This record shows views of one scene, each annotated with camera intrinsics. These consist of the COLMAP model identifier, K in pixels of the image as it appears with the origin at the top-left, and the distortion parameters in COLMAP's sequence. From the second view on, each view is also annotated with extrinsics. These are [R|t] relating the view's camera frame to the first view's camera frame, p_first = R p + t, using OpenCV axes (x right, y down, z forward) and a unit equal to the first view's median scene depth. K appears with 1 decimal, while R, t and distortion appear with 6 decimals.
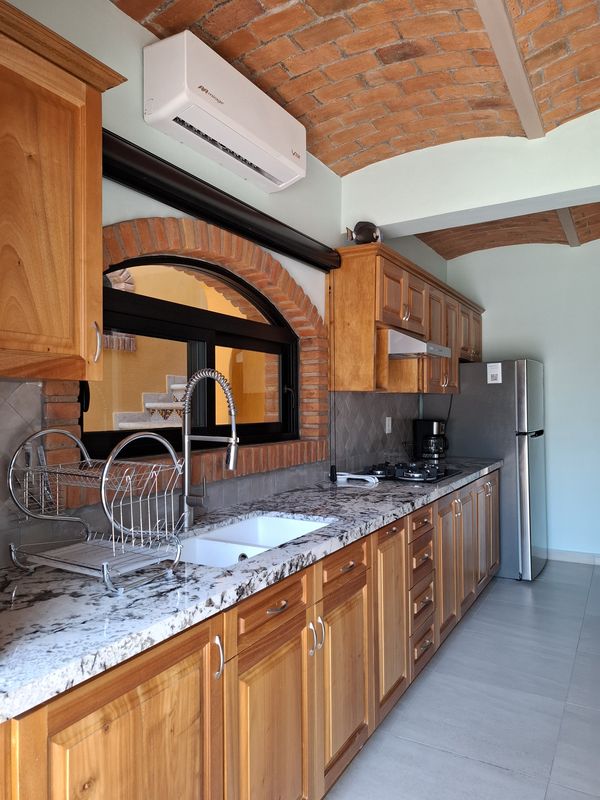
lens RADIAL K [[564.9, 0, 299.4], [0, 564.9, 408.0], [0, 0, 1]] dist [0.078493, -0.091909]
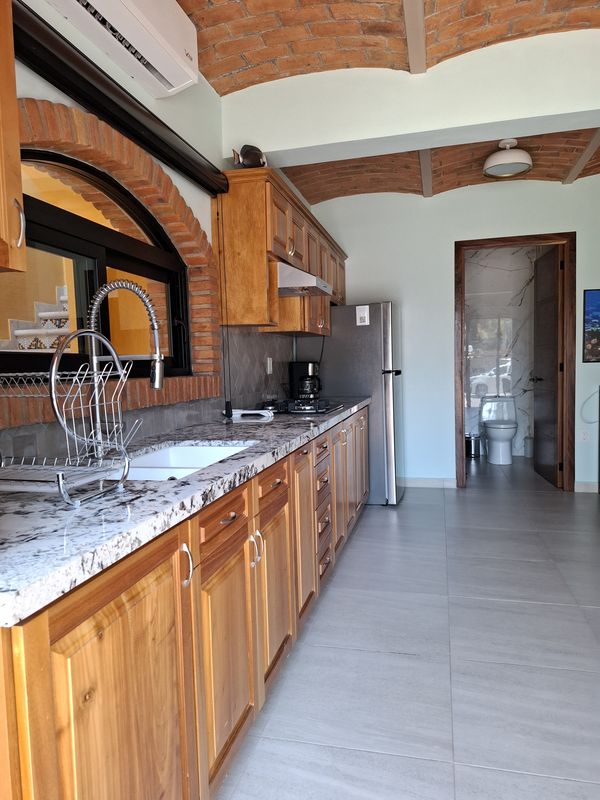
lens RADIAL K [[564.9, 0, 310.6], [0, 564.9, 412.2], [0, 0, 1]] dist [0.078493, -0.091909]
pose [[0.957243, -0.045991, 0.285604, -0.102112], [0.023928, 0.996486, 0.080264, 0.054486], [-0.288292, -0.069998, 0.954981, 0.023008]]
